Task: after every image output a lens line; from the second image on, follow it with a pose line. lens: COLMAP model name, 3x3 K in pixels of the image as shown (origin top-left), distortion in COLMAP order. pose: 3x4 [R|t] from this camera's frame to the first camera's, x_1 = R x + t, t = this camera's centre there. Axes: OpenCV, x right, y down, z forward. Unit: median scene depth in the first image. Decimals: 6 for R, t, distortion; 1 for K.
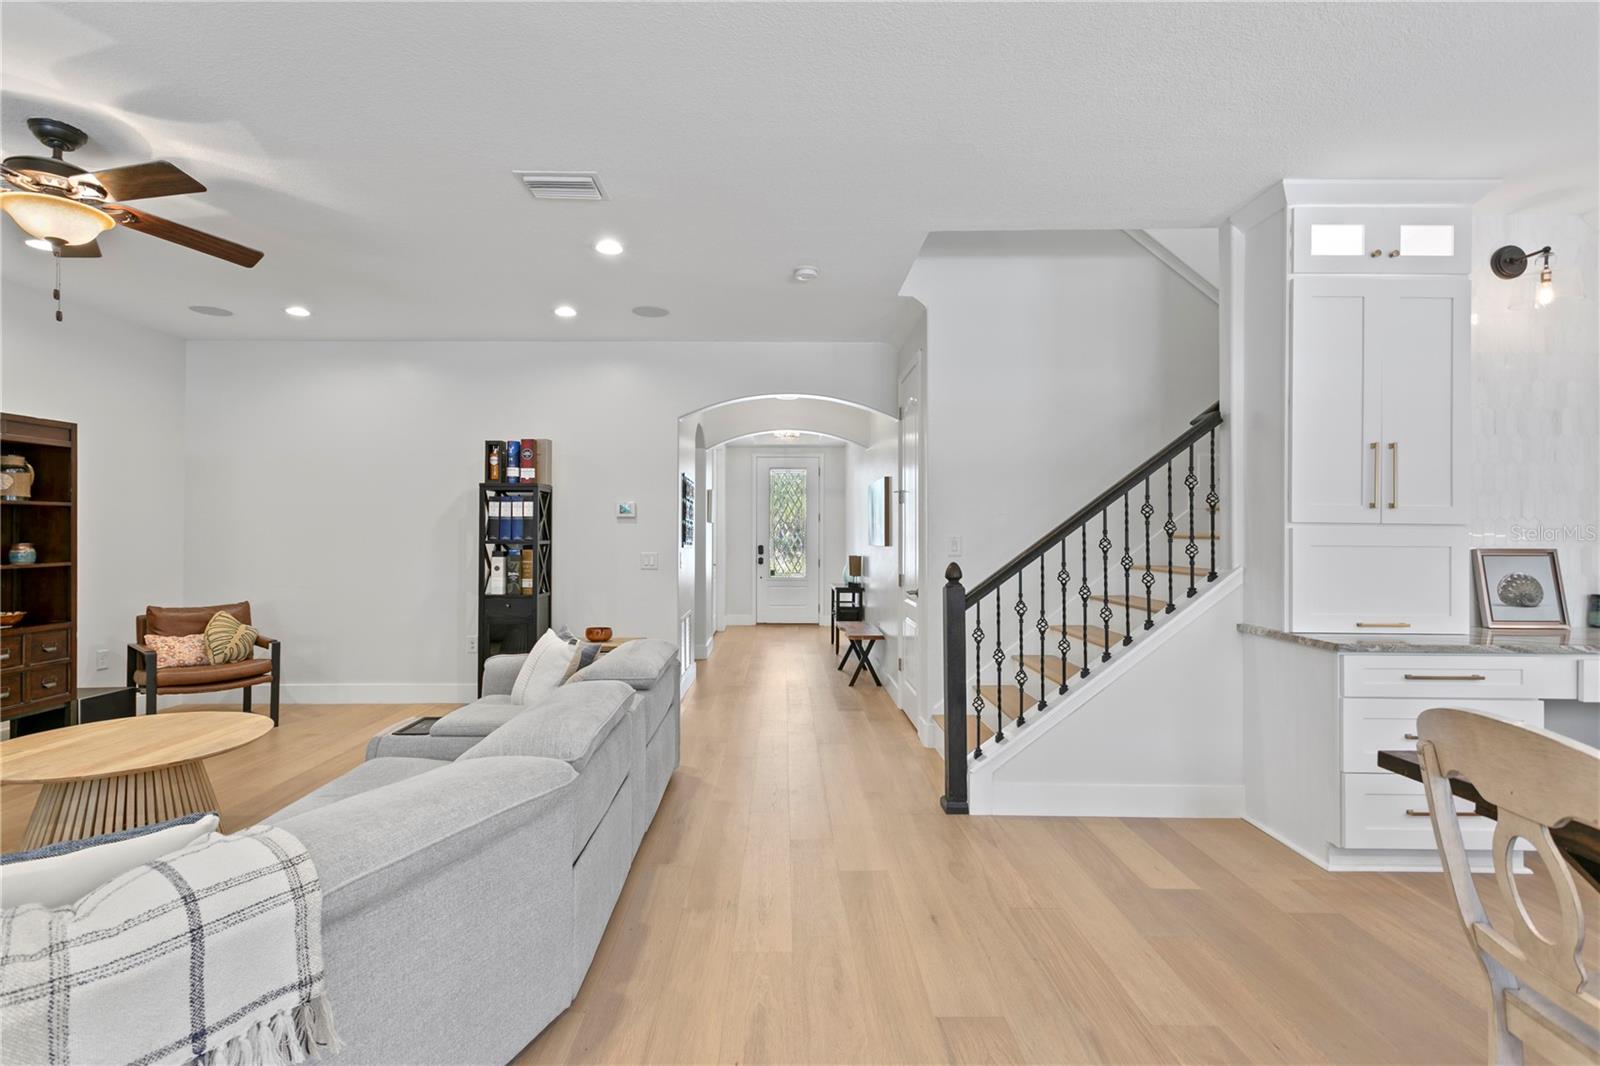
lens RADIAL K [[758.3, 0, 774.6], [0, 758.3, 524.6], [0, 0, 1]] dist [0.002206, 0.001692]
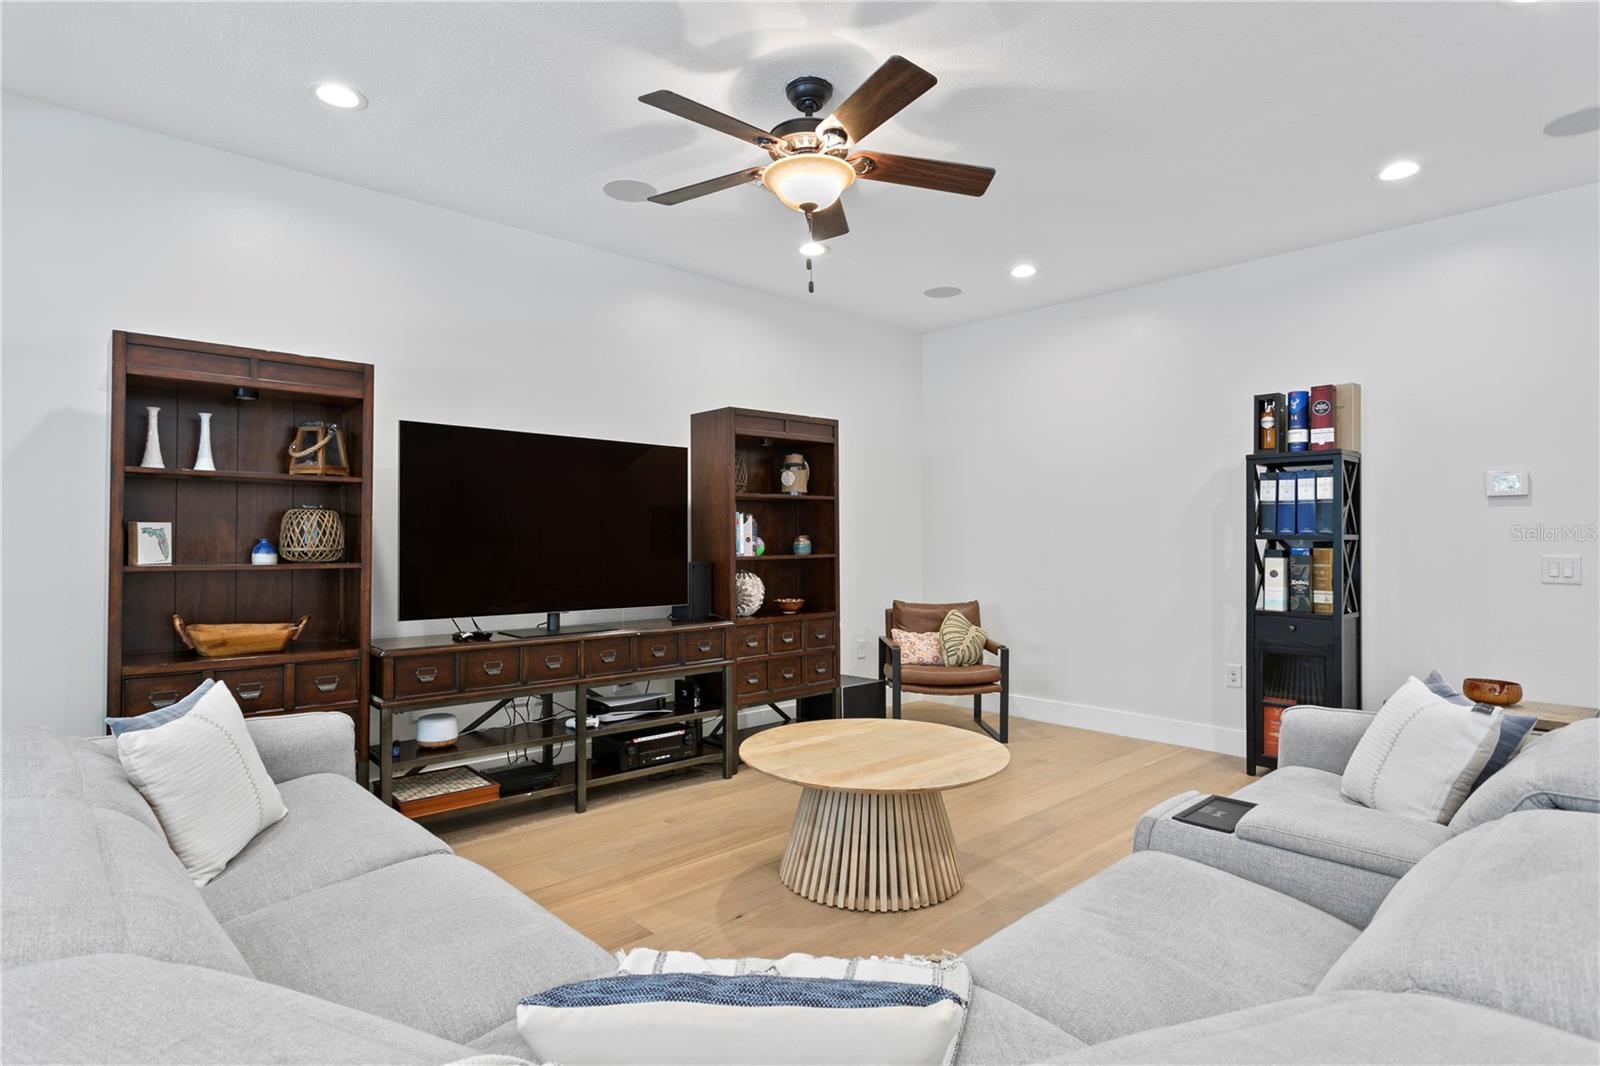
lens RADIAL K [[859.3, 0, 793.6], [0, 859.3, 532.5], [0, 0, 1]] dist [0.011209, 0.000191]
pose [[0.688137, -0.003319, -0.725573, -0.110271], [0.009778, 0.999941, 0.004700, 0.013351], [0.725514, -0.010329, 0.688129, 0.148439]]
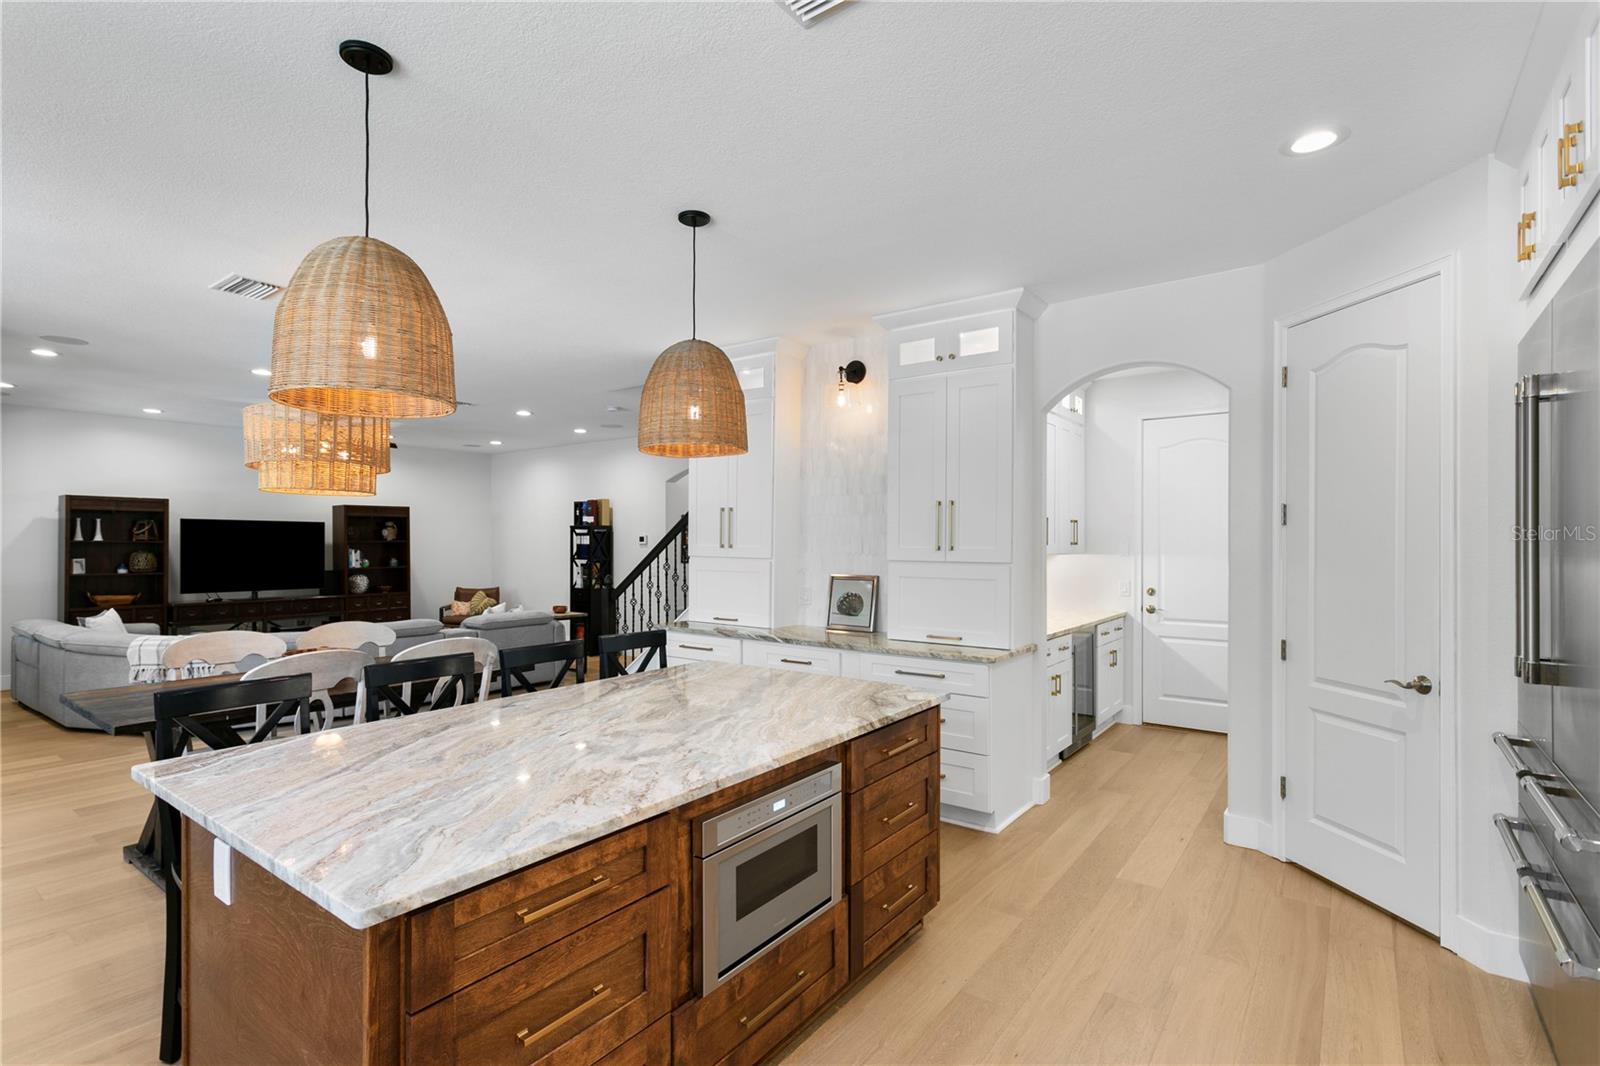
lens RADIAL K [[758.3, 0, 792.4], [0, 758.3, 547.2], [0, 0, 1]] dist [0.002206, 0.001692]
pose [[0.801689, 0.002766, -0.597735, 1.354279], [0.010045, 0.999786, 0.018099, -0.037453], [0.597657, -0.020514, 0.801490, -0.159367]]
